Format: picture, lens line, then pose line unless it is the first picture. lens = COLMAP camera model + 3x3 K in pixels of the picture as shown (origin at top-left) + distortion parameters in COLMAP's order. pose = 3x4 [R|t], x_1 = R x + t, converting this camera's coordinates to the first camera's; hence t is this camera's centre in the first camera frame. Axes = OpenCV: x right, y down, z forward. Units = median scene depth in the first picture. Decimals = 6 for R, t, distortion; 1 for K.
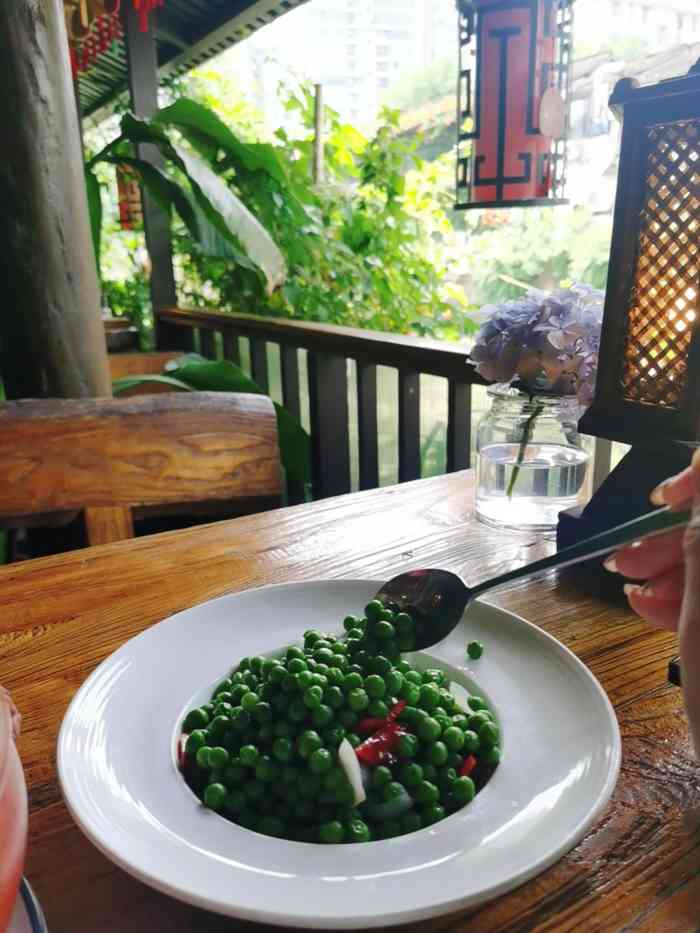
lens RADIAL K [[747.0, 0, 350.0], [0, 747.0, 466.5], [0, 0, 1]] dist [0.057246, -0.073520]
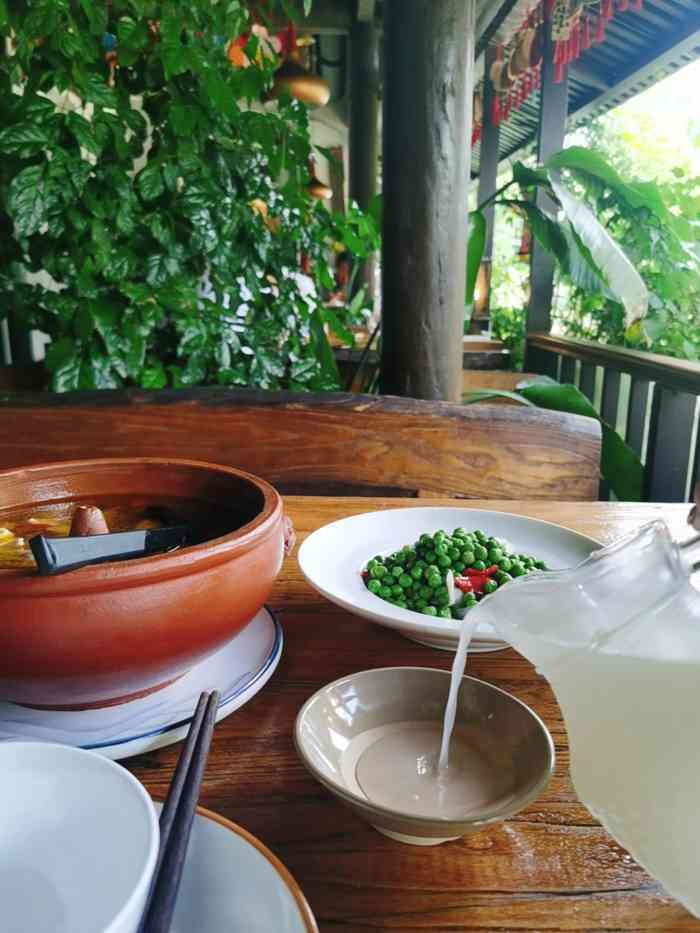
lens RADIAL K [[747.0, 0, 350.0], [0, 747.0, 466.5], [0, 0, 1]] dist [0.057246, -0.073520]
pose [[0.871589, 0.153889, -0.465457, 0.088085], [-0.171205, 0.985222, 0.005145, 0.026068], [0.459370, 0.075204, 0.885055, -0.098116]]
